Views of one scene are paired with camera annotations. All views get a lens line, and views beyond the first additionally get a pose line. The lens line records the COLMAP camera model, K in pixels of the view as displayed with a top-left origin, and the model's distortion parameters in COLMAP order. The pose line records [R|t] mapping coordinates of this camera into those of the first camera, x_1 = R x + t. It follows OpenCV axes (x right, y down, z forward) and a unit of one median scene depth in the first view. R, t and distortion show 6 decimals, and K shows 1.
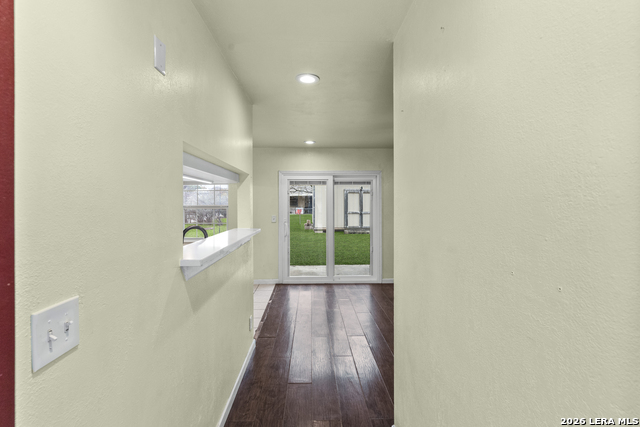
lens RADIAL K [[308.4, 0, 321.3], [0, 308.4, 208.9], [0, 0, 1]] dist [0.003104, 0.000017]
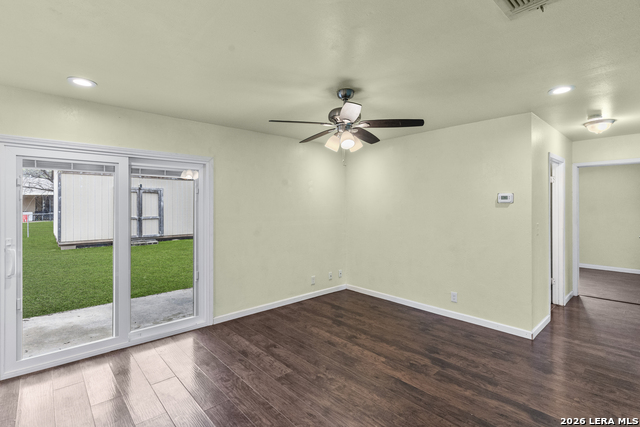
lens RADIAL K [[308.4, 0, 321.1], [0, 308.4, 207.9], [0, 0, 1]] dist [0.003104, 0.000017]
pose [[0.765758, -0.009235, 0.643063, -0.055766], [0.015491, 0.999872, -0.004086, -0.007483], [-0.642943, 0.013091, 0.765802, 0.331441]]
